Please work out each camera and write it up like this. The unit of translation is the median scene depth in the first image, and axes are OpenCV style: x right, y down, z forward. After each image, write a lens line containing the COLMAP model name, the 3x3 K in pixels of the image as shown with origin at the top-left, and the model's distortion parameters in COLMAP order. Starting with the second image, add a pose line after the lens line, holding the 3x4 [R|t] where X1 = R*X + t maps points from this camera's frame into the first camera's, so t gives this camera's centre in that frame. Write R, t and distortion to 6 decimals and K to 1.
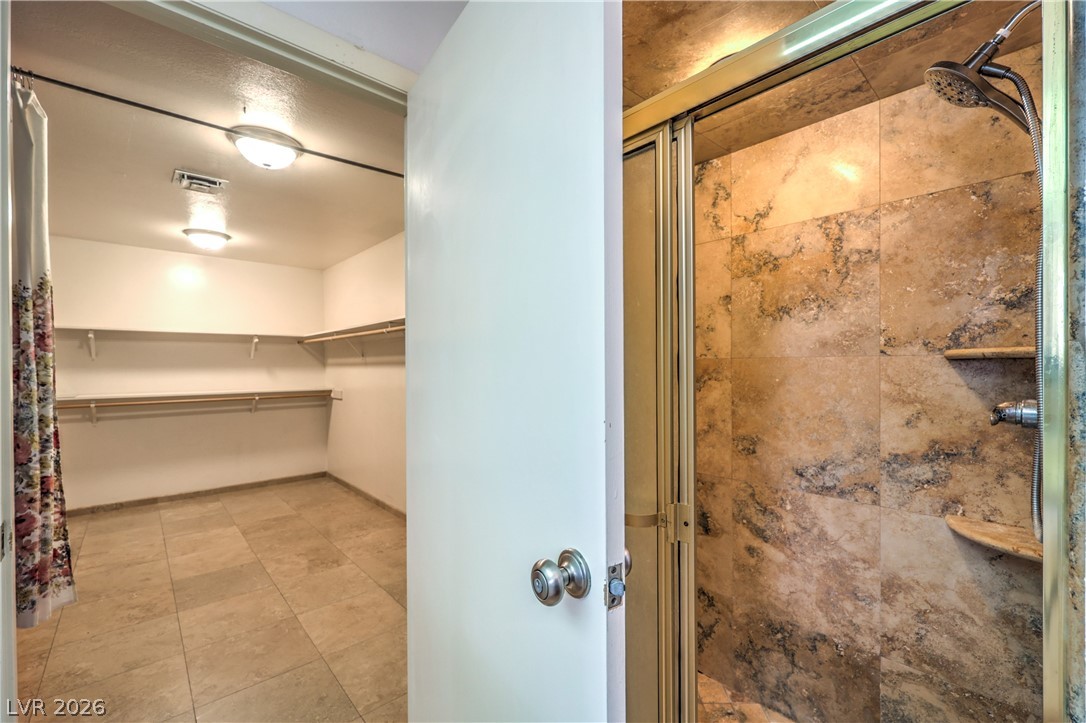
lens RADIAL K [[443.5, 0, 548.7], [0, 443.5, 368.8], [0, 0, 1]] dist [-0.001566, 0.000813]
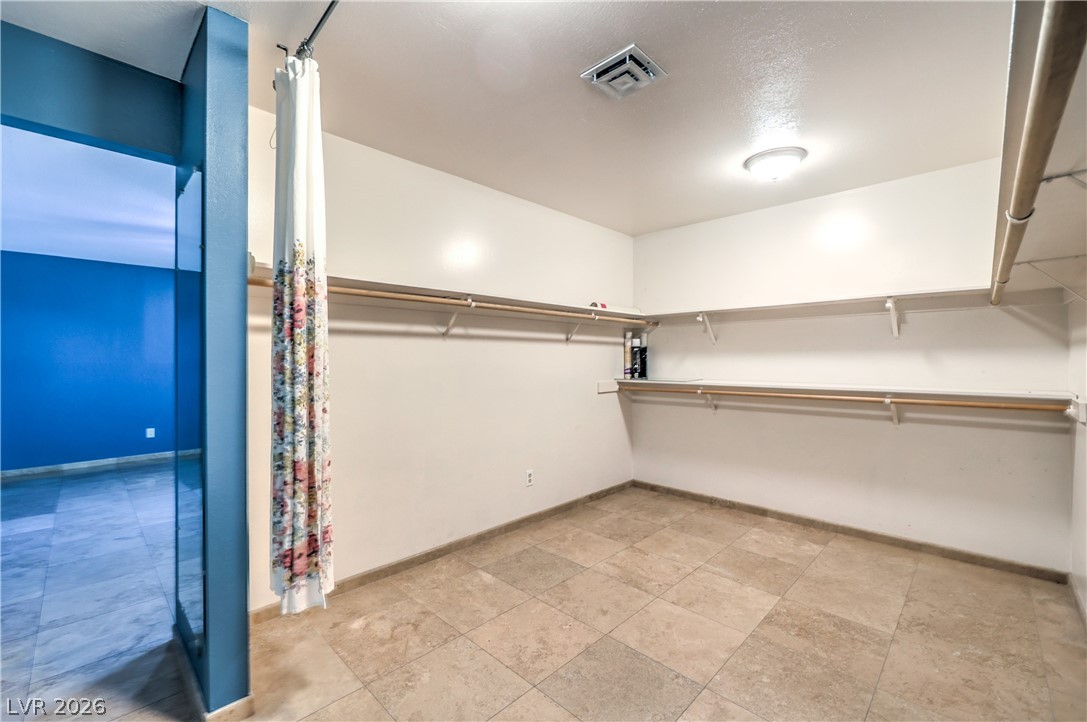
lens RADIAL K [[443.9, 0, 545.6], [0, 443.9, 358.9], [0, 0, 1]] dist [-0.001566, 0.000813]
pose [[0.024562, 0.003012, -0.999694, -0.076391], [-0.001955, 0.999994, 0.002965, 0.009266], [0.999696, 0.001882, 0.024568, 0.640130]]
